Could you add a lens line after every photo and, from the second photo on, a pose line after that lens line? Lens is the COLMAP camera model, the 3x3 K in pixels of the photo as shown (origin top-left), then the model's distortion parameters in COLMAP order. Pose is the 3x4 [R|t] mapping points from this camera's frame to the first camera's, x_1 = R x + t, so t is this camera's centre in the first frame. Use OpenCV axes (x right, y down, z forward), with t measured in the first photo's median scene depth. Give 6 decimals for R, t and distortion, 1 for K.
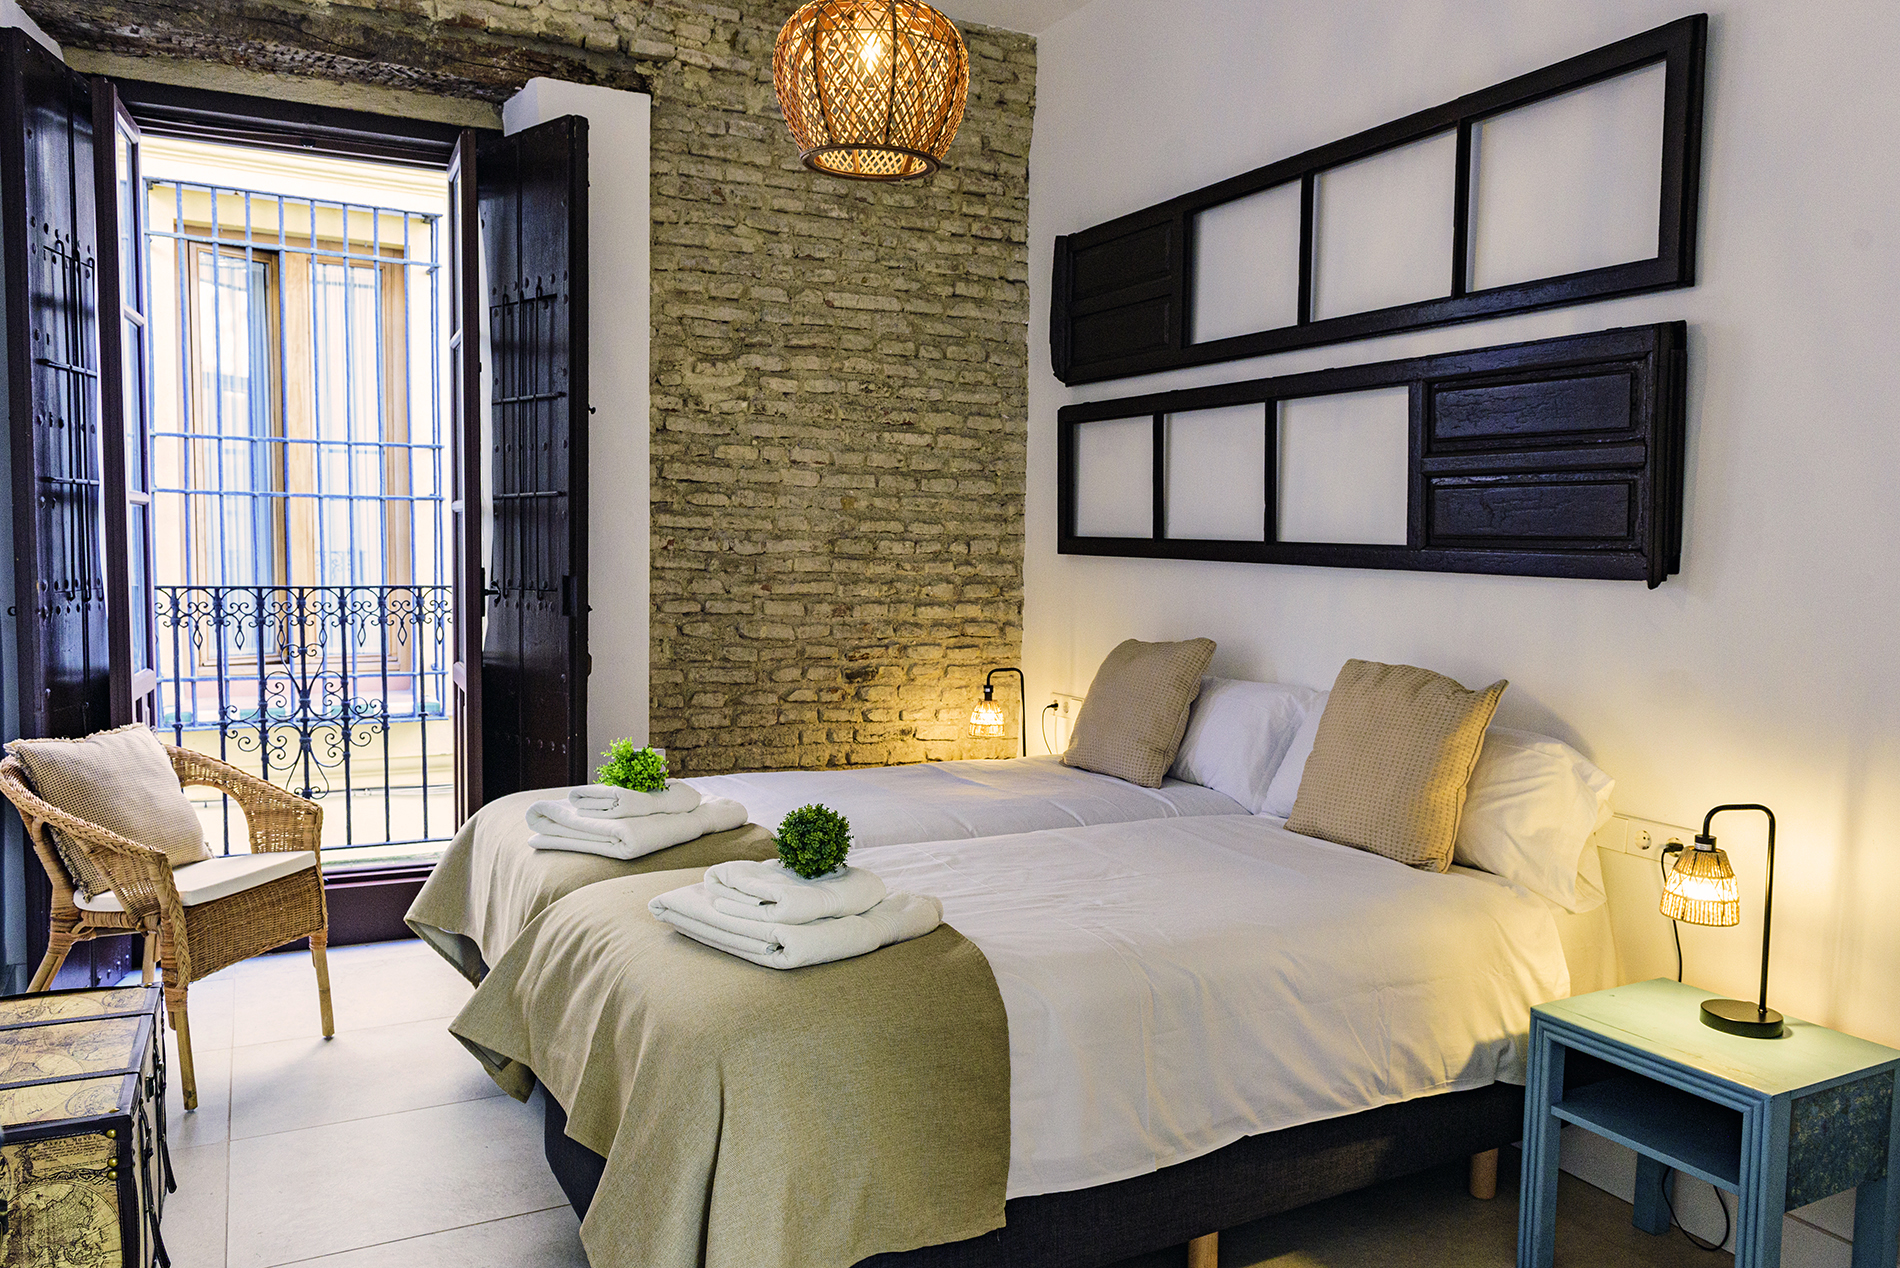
lens RADIAL K [[1363.9, 0, 950.6], [0, 1363.9, 633.7], [0, 0, 1]] dist [-0.001124, -0.000118]
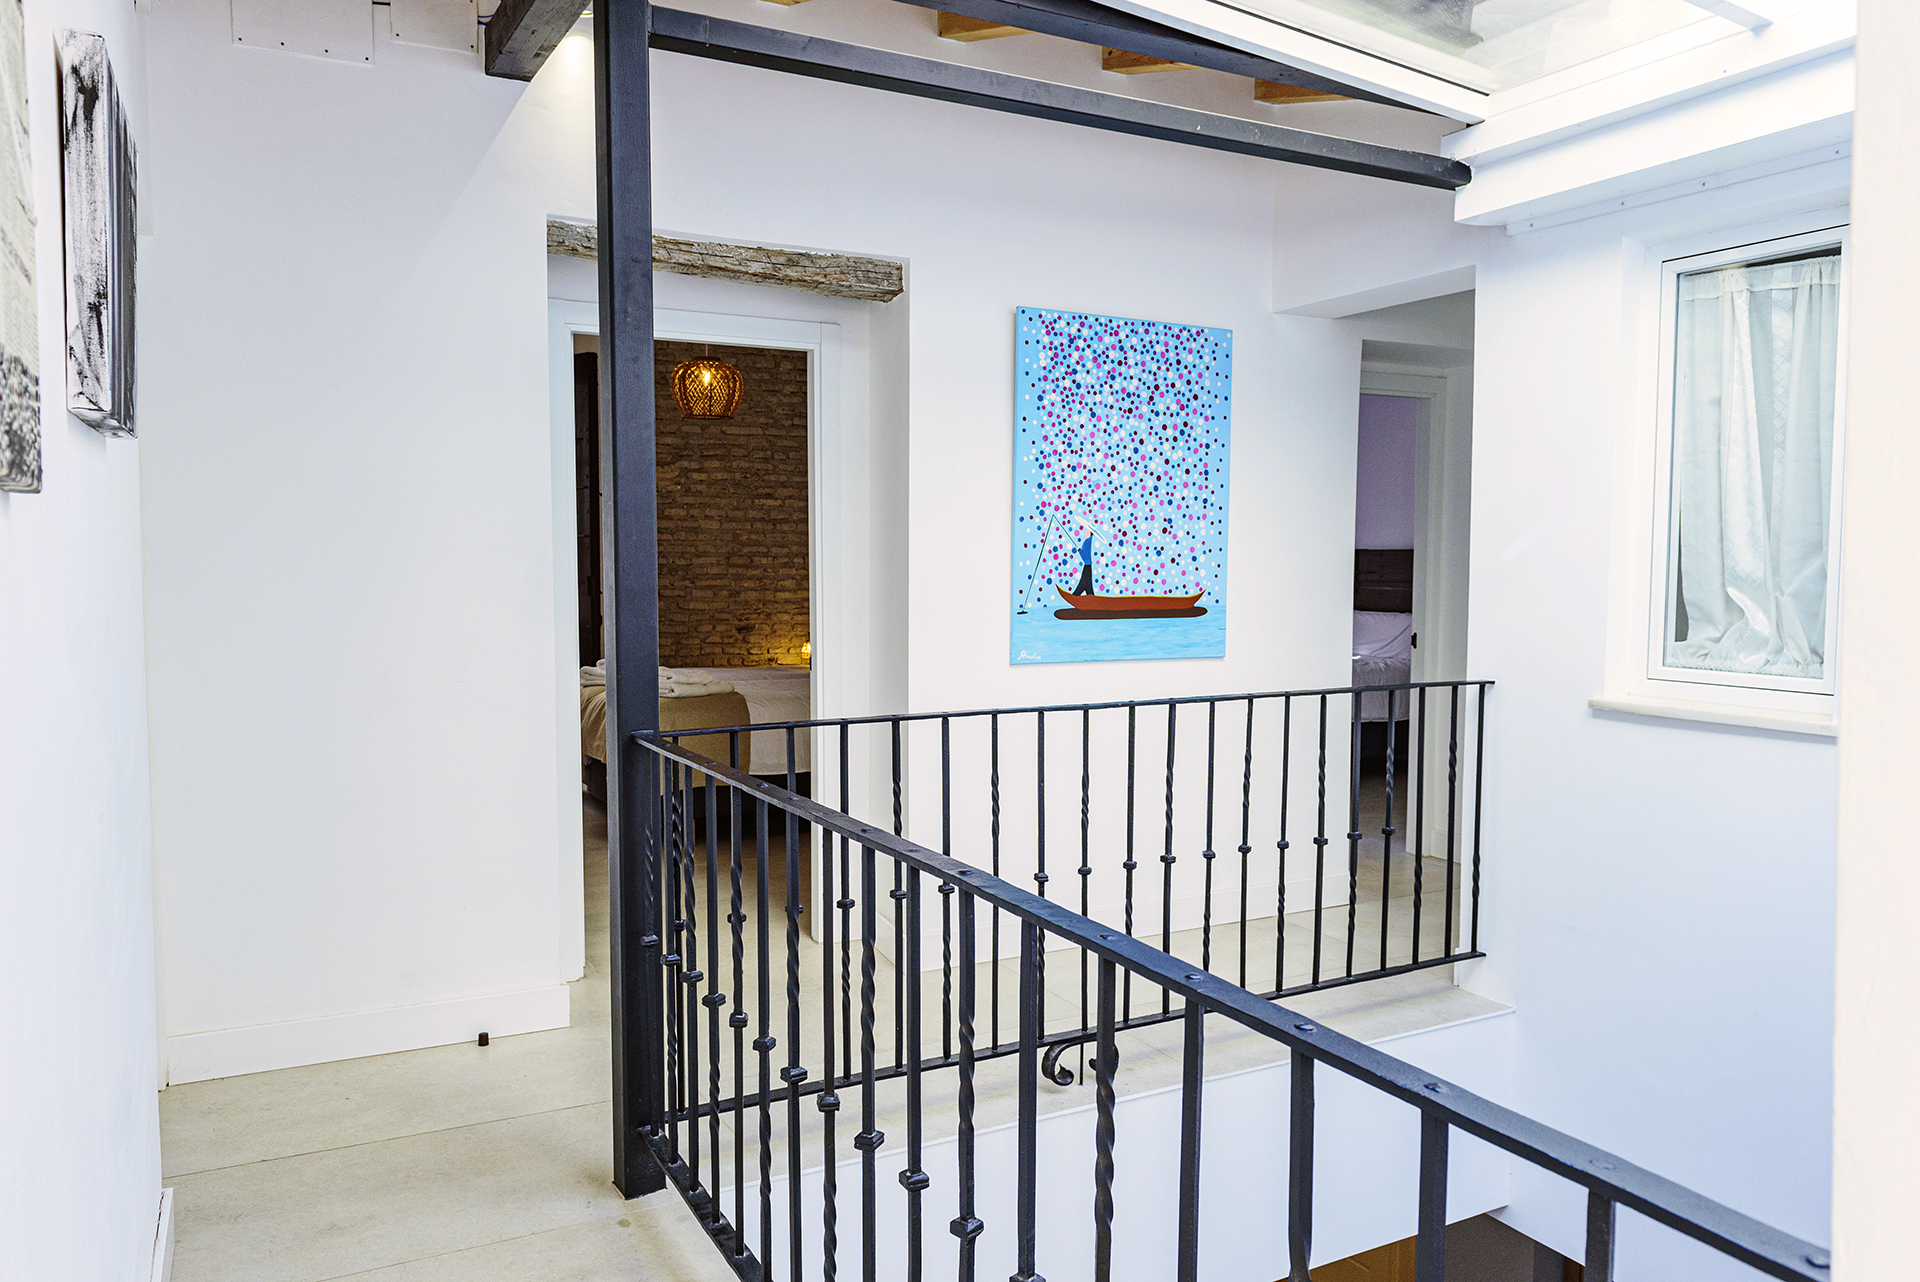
lens RADIAL K [[1378.3, 0, 959.2], [0, 1378.3, 641.1], [0, 0, 1]] dist [-0.001124, -0.000118]
pose [[0.999828, -0.016566, 0.008387, 0.214545], [0.016661, 0.999796, -0.011416, 0.074679], [-0.008197, 0.011554, 0.999900, -0.905688]]
